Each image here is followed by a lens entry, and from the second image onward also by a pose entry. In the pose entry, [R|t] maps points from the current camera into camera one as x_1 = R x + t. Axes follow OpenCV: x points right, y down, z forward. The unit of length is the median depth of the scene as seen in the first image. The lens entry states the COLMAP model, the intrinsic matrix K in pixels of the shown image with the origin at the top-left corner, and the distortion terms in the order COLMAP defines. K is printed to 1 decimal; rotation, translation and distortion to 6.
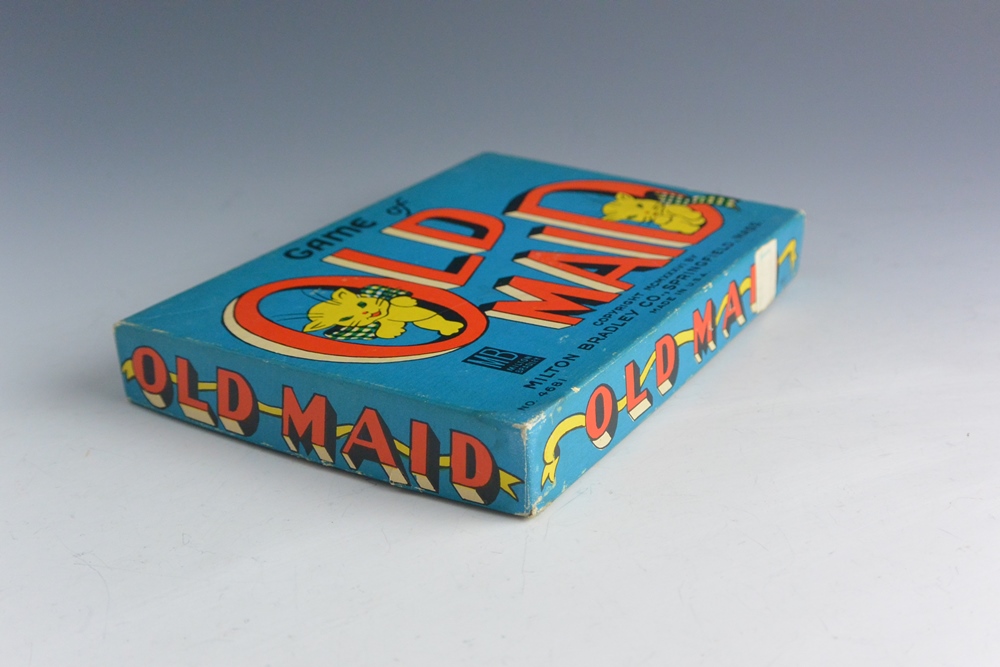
lens RADIAL K [[1190.8, 0, 500.0], [0, 1190.8, 333.5], [0, 0, 1]] dist [-0.004243, 0.039927]
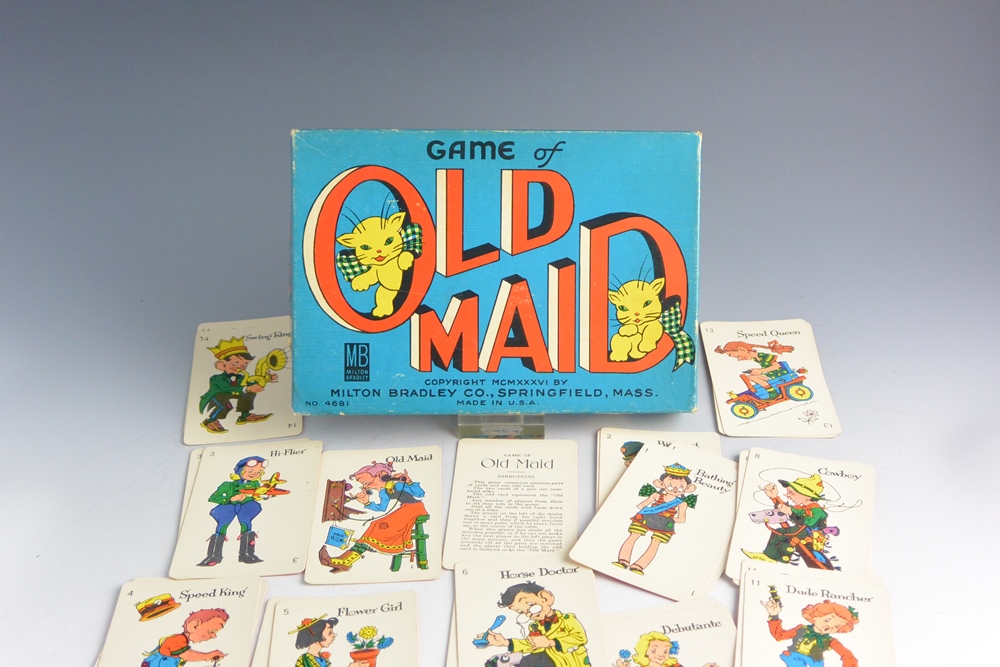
lens RADIAL K [[1190.8, 0, 500.0], [0, 1190.8, 333.5], [0, 0, 1]] dist [-0.004243, 0.039927]
pose [[0.522860, 0.849529, 0.070131, -0.042455], [-0.384777, 0.161801, 0.908717, -1.542219], [0.760634, -0.502116, 0.411478, 0.373754]]
